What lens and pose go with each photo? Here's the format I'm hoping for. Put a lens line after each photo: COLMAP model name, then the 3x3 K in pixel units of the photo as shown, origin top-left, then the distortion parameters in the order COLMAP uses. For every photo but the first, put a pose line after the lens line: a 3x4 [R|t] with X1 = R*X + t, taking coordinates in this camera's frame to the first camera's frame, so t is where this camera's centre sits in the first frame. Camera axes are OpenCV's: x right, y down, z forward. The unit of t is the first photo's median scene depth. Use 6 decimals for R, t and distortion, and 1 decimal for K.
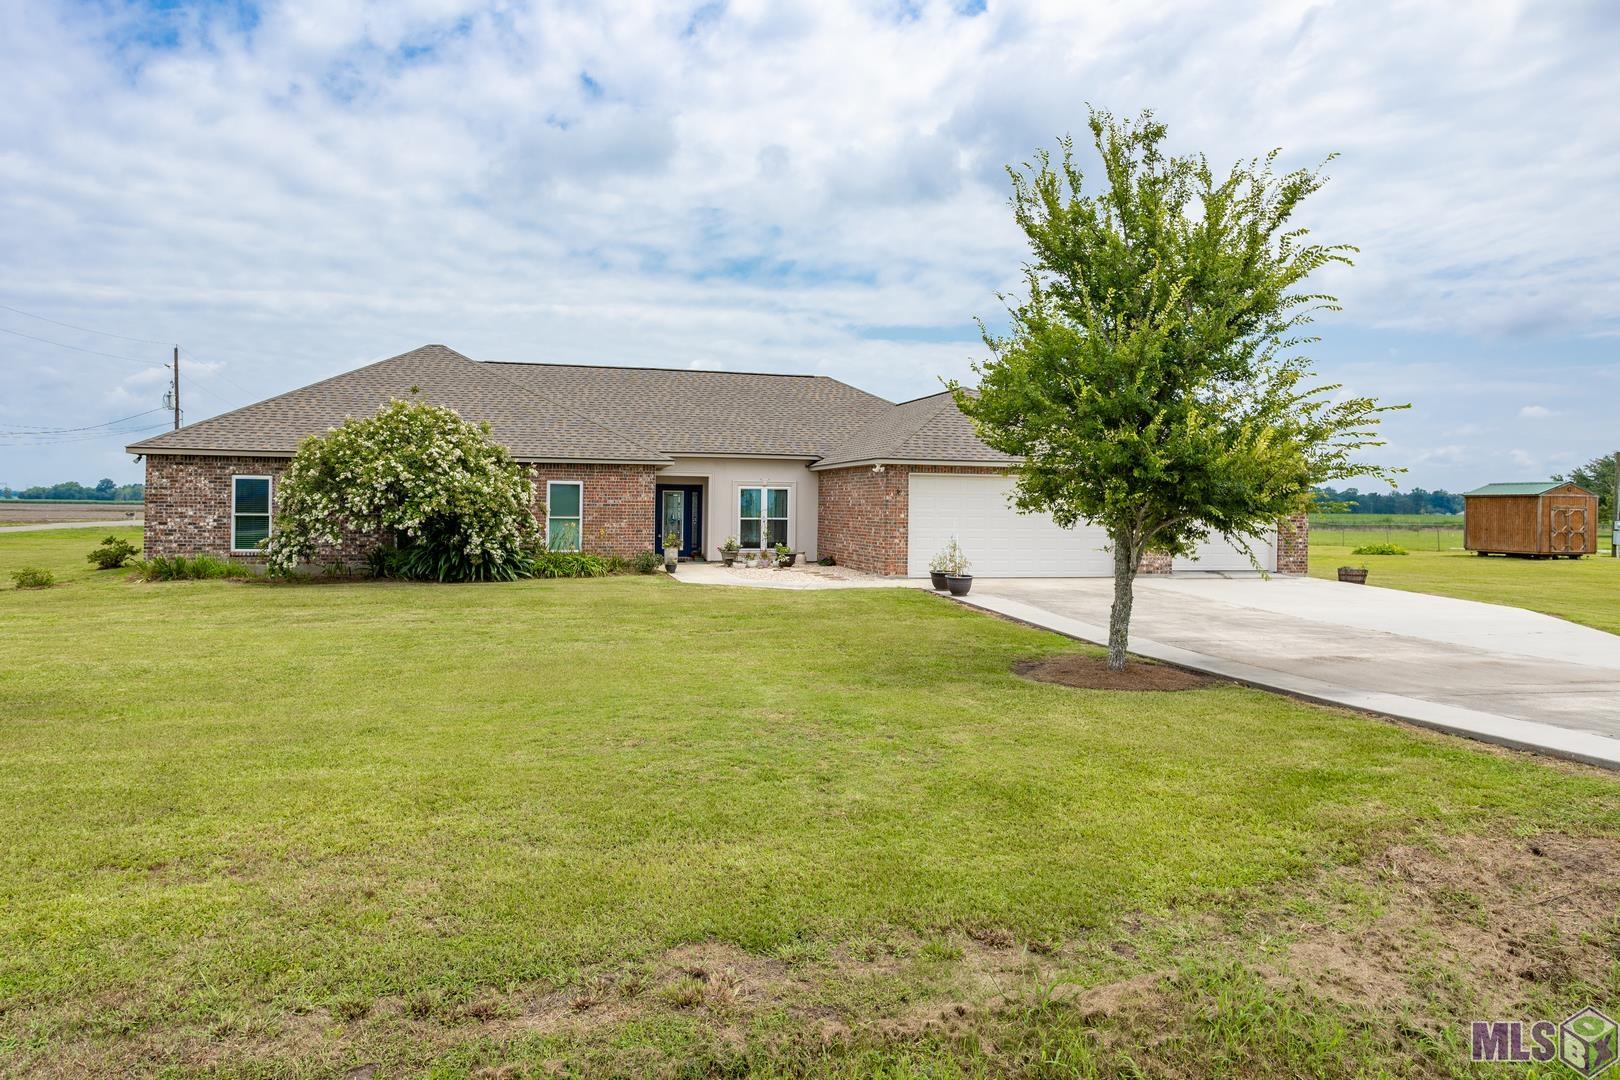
lens RADIAL K [[1081.4, 0, 772.5], [0, 1081.4, 539.8], [0, 0, 1]] dist [-0.030073, 0.053766]
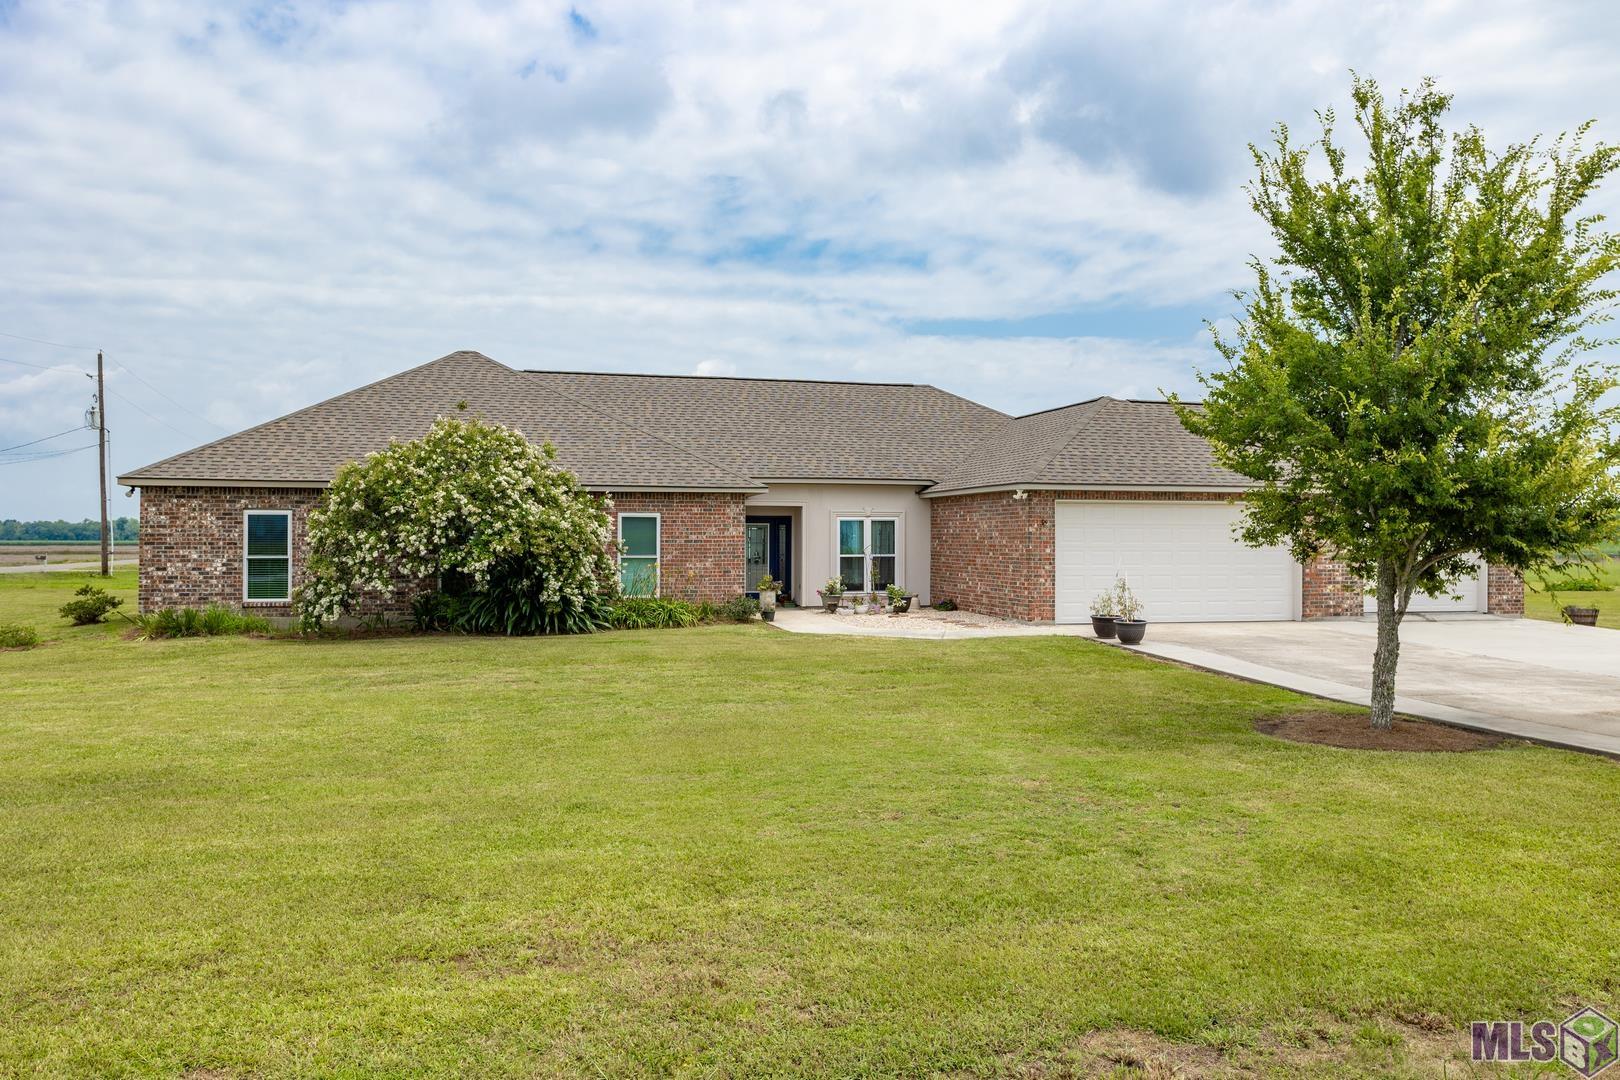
lens RADIAL K [[1315.1, 0, 814.1], [0, 1315.1, 575.4], [0, 0, 1]] dist [0.024478, 0.012168]
pose [[0.999823, -0.011061, 0.015238, -0.086720], [0.011107, 0.999934, -0.002968, -0.001826], [-0.015204, 0.003137, 0.999879, -0.028495]]
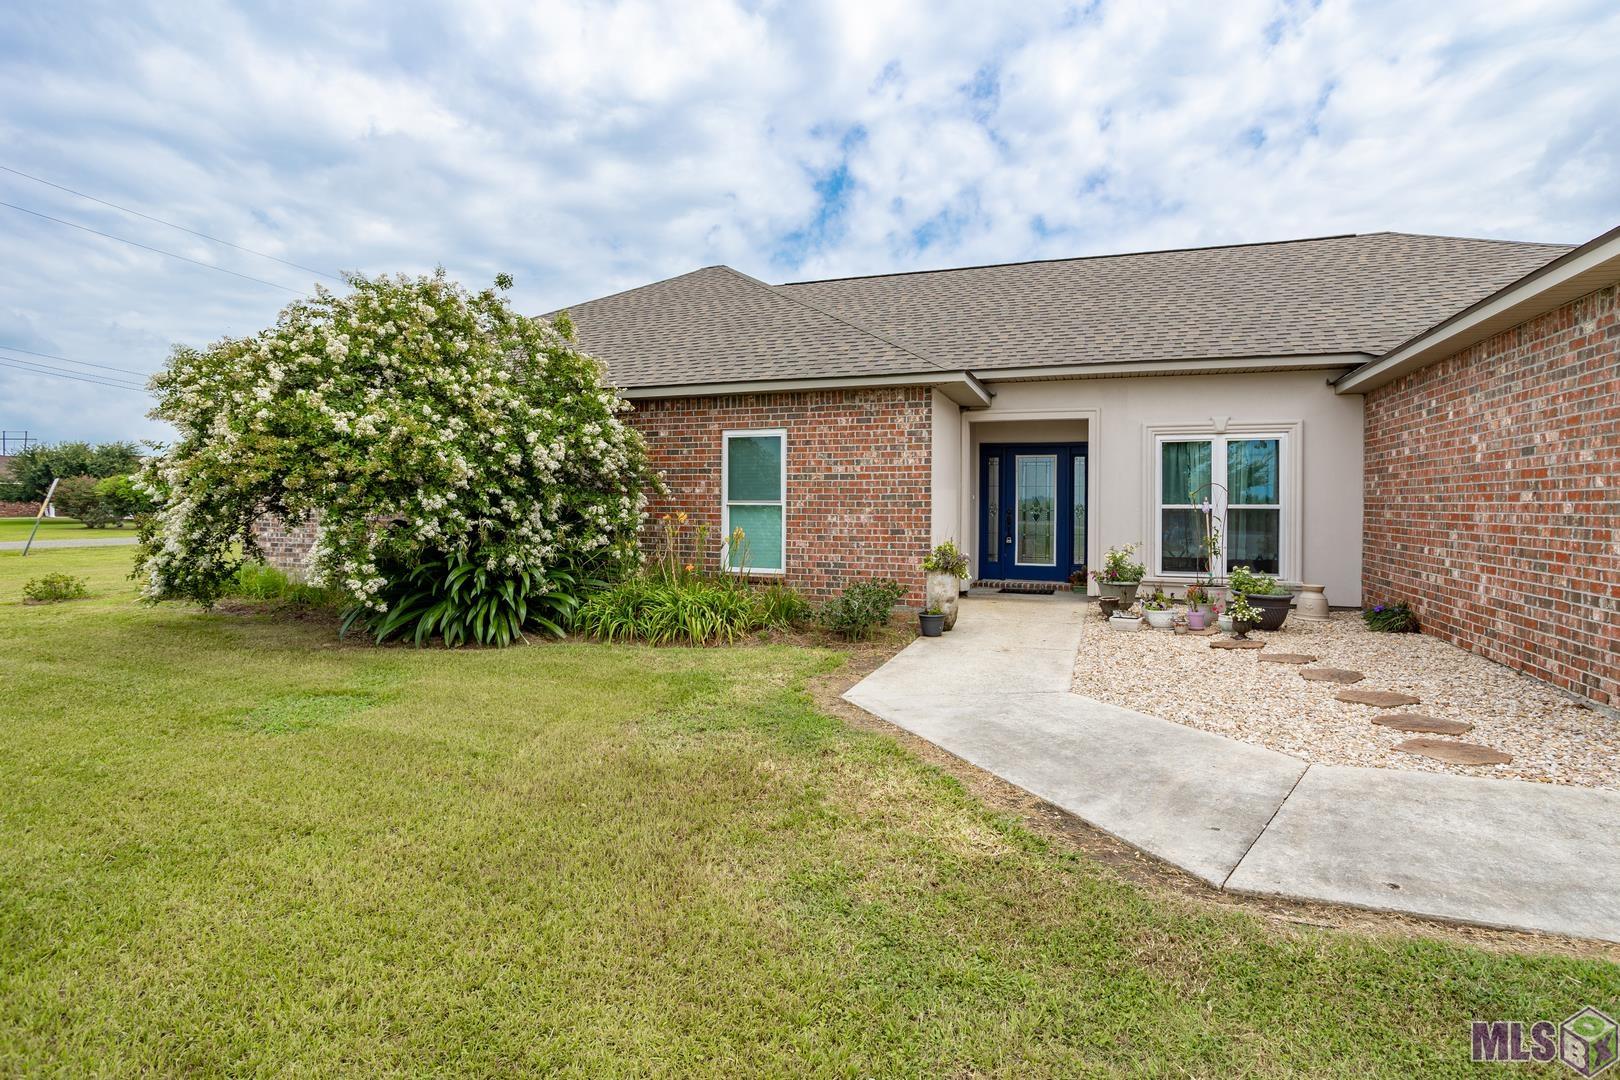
lens RADIAL K [[760.9, 0, 854.2], [0, 760.9, 512.8], [0, 0, 1]] dist [-0.001033, 0.000186]
pose [[0.844891, -0.000148, -0.534938, 0.044114], [-0.012988, 0.999700, -0.020790, -0.011086], [0.534781, 0.024513, 0.844635, 0.867615]]
